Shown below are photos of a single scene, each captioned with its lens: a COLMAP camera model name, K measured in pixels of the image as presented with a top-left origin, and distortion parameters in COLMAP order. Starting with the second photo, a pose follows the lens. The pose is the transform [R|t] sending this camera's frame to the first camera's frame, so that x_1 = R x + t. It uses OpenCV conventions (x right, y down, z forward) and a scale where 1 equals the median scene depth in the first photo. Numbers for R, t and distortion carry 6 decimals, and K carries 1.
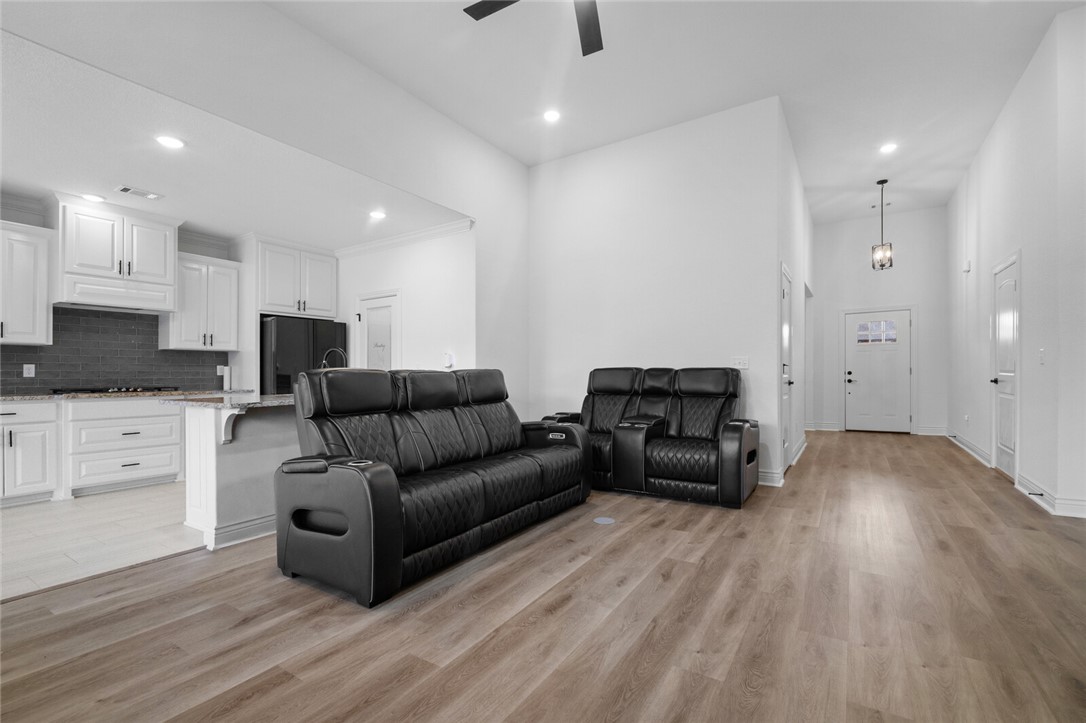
lens RADIAL K [[477.8, 0, 542.9], [0, 477.8, 371.3], [0, 0, 1]] dist [0.003577, -0.000400]
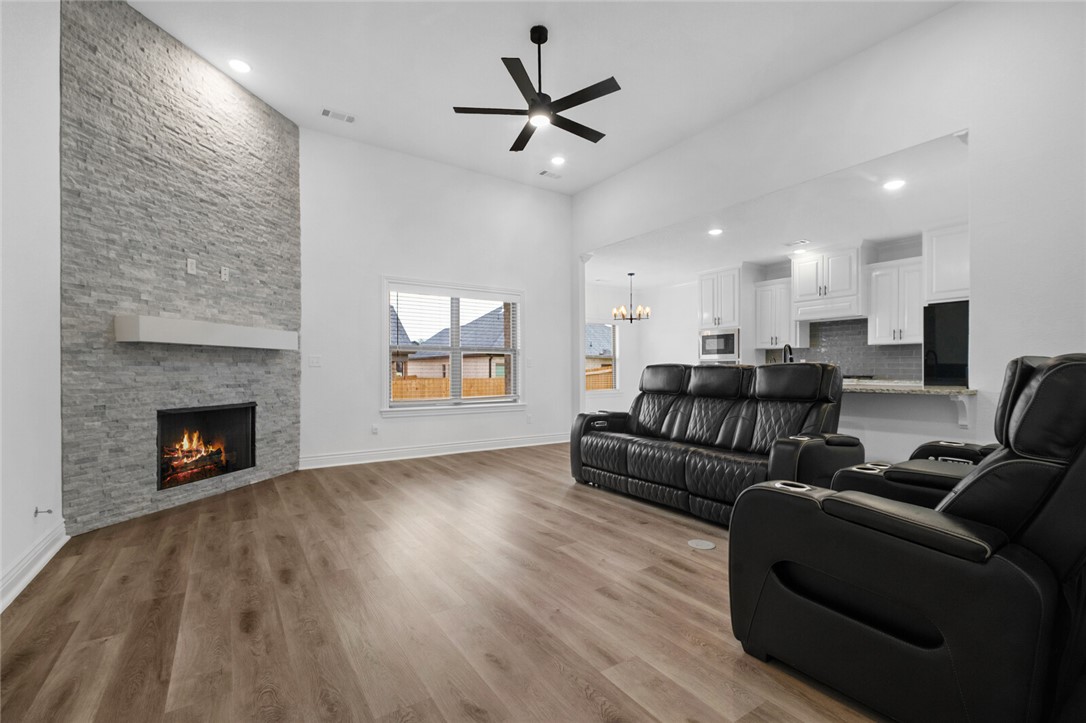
lens RADIAL K [[477.8, 0, 540.8], [0, 477.8, 360.7], [0, 0, 1]] dist [0.003577, -0.000400]
pose [[-0.402717, -0.004596, -0.915313, 1.215086], [0.006995, 0.999943, -0.008098, -0.003700], [0.915298, -0.009663, -0.402662, 1.307074]]
